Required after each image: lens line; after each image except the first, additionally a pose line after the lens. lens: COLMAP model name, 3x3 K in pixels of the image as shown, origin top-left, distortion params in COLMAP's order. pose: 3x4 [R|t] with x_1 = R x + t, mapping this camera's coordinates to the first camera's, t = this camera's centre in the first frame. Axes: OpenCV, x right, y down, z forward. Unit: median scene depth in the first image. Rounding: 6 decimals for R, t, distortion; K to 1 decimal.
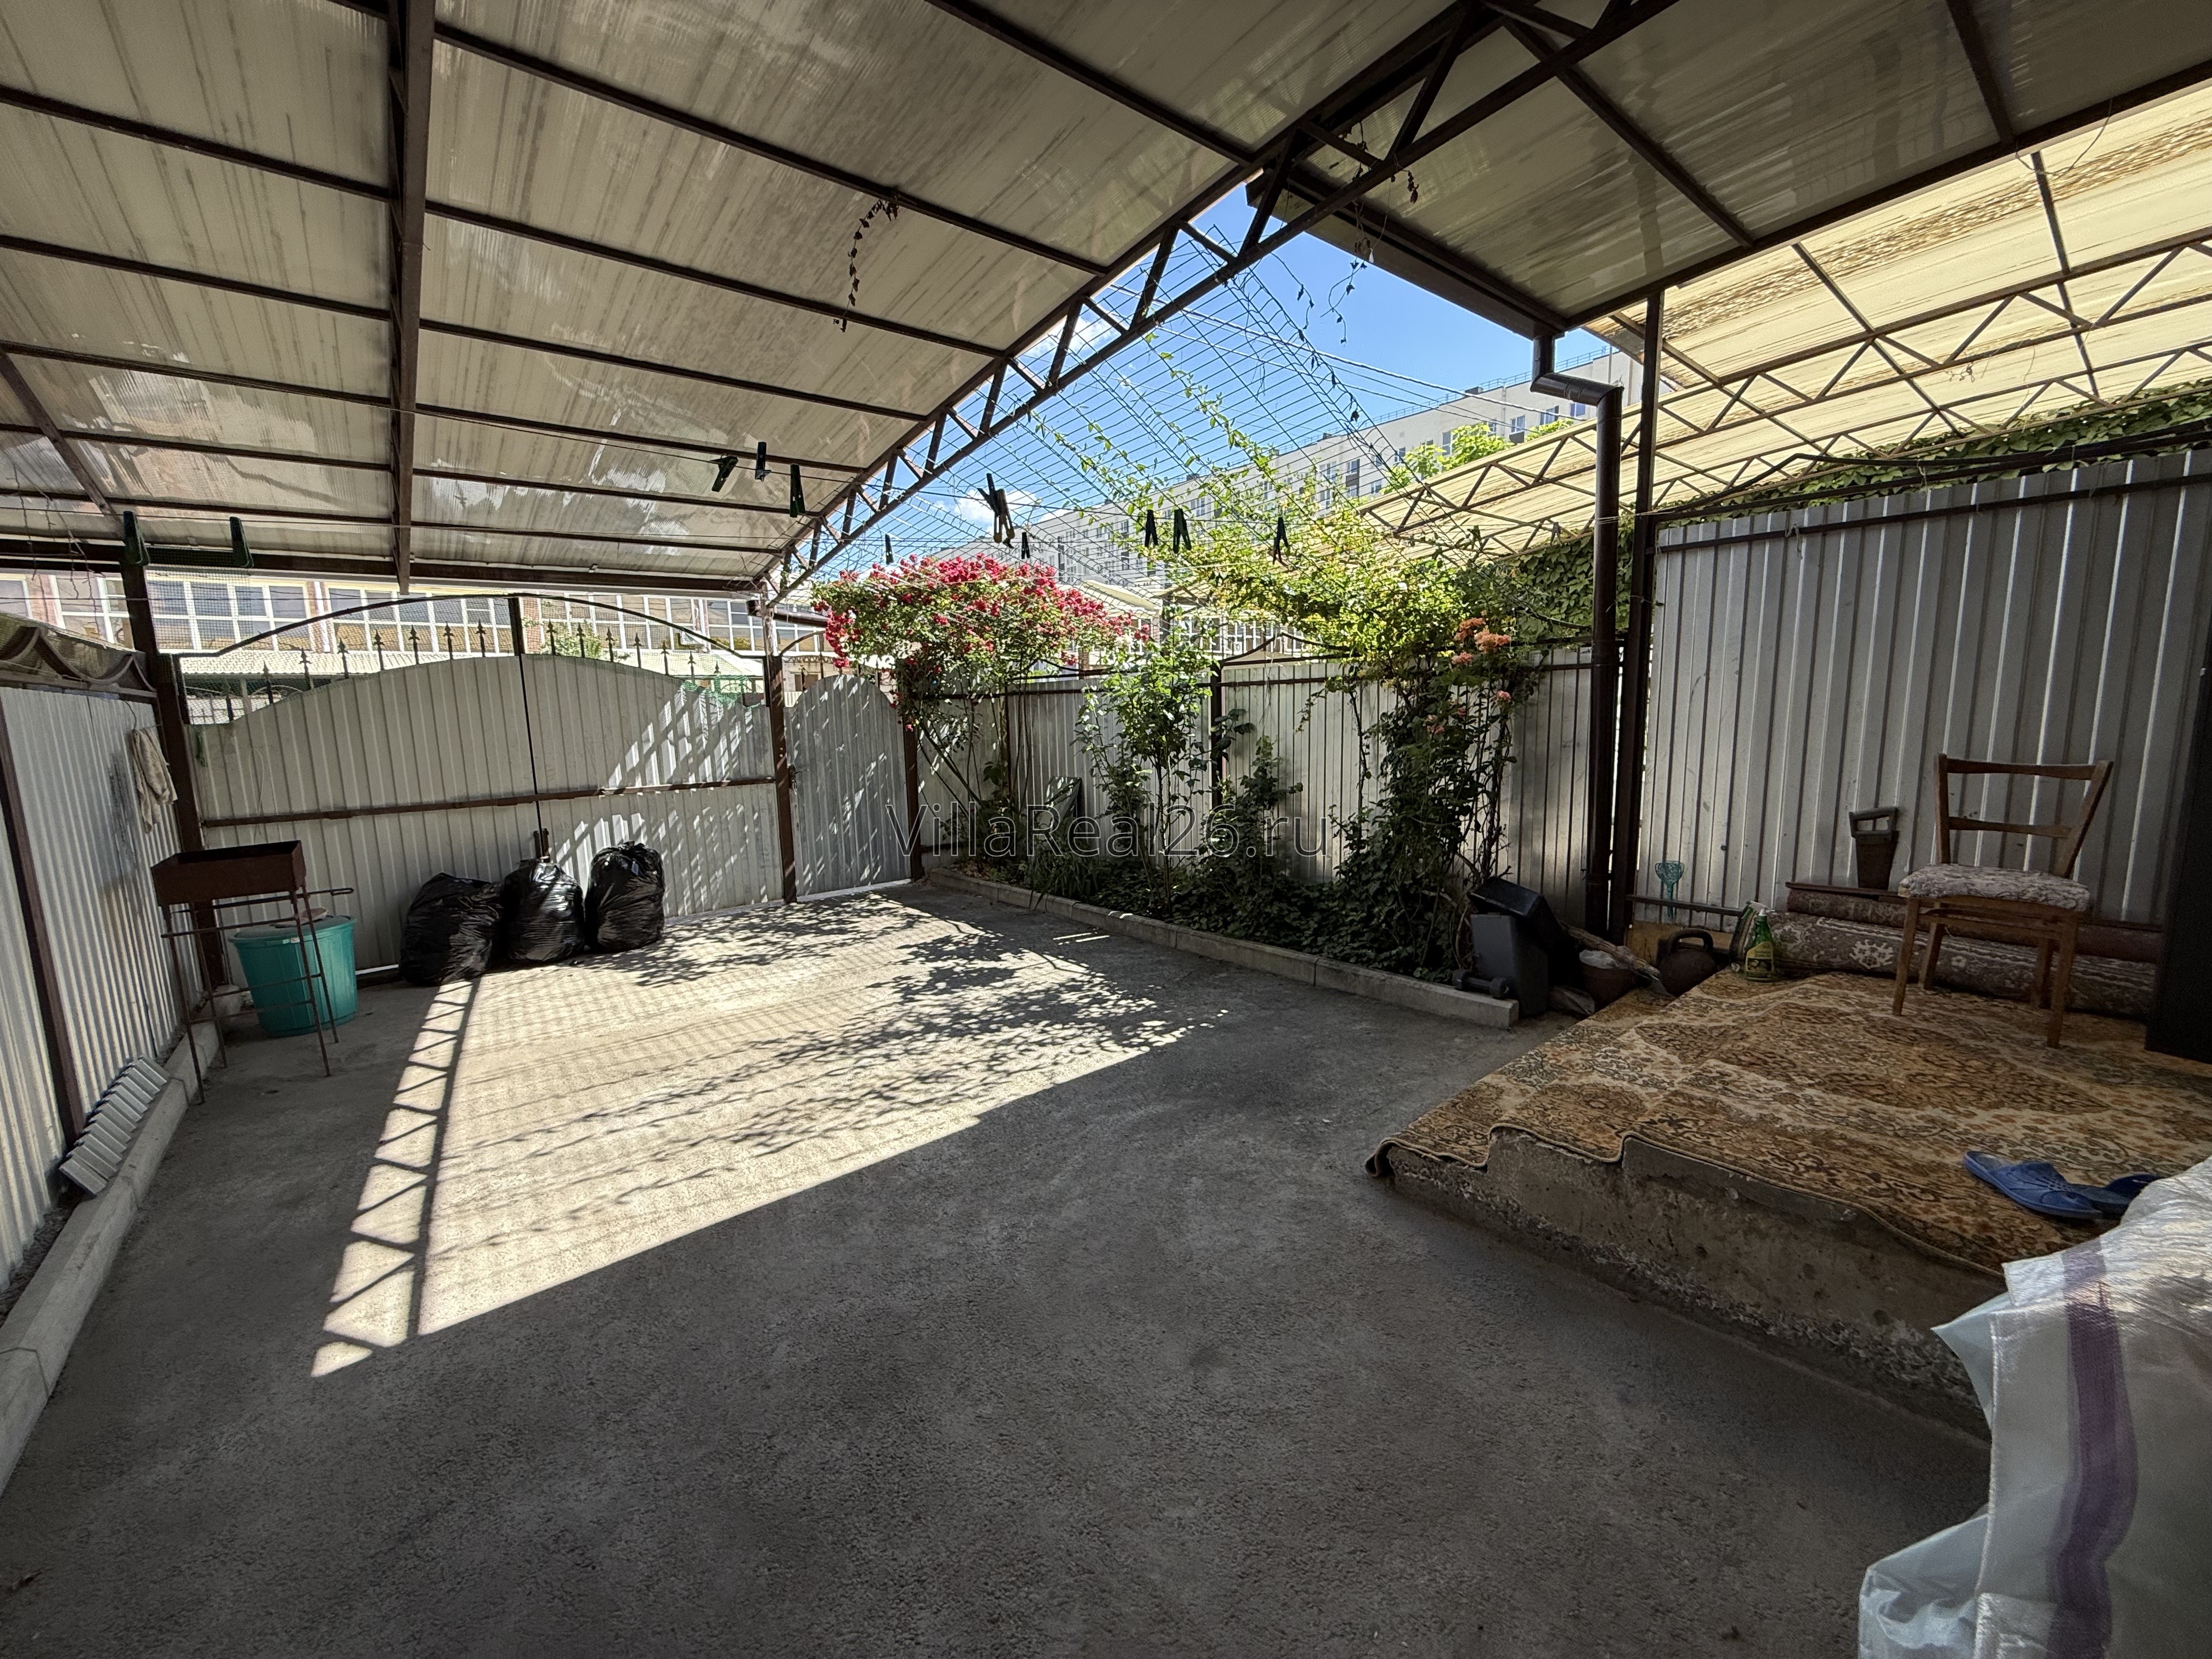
lens RADIAL K [[887.1, 0, 1098.9], [0, 887.1, 827.8], [0, 0, 1]] dist [-0.000802, 0.000283]
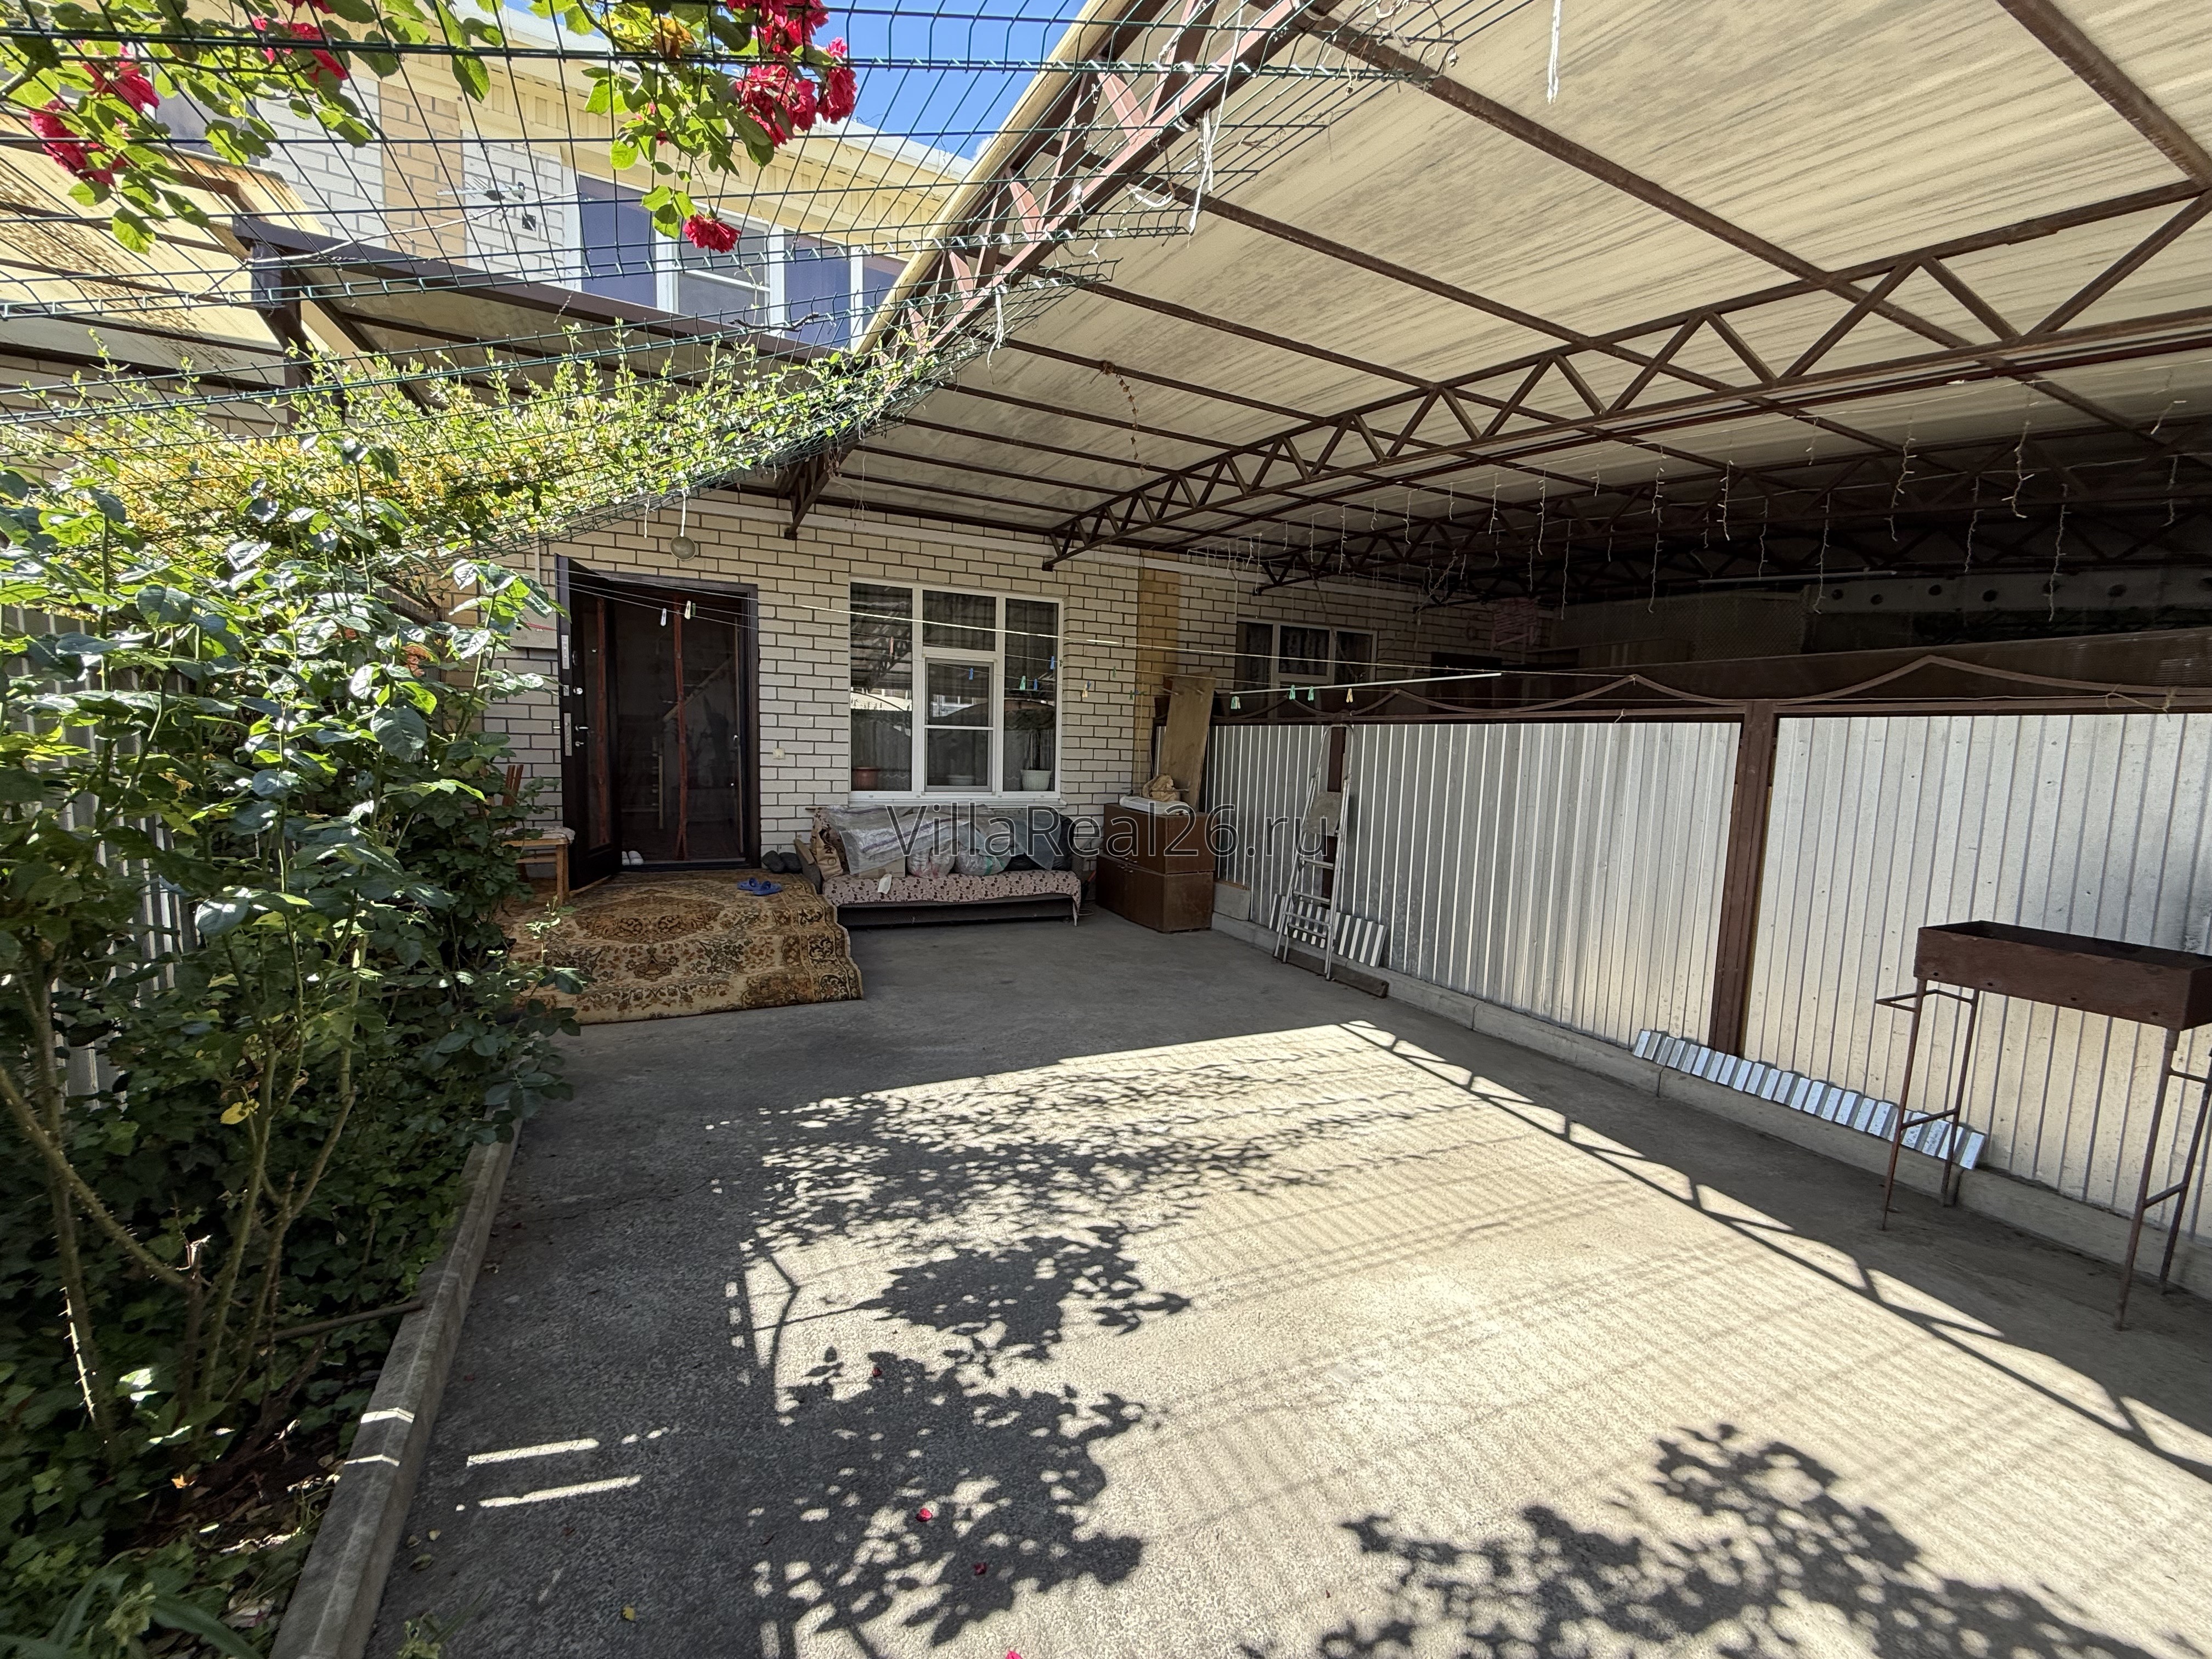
lens RADIAL K [[887.1, 0, 1098.9], [0, 887.1, 827.8], [0, 0, 1]] dist [-0.000802, 0.000283]
pose [[-0.972543, -0.021244, 0.231750, -0.377571], [0.031268, 0.974868, 0.220580, -0.215566], [-0.230612, 0.221770, -0.947437, 1.675683]]
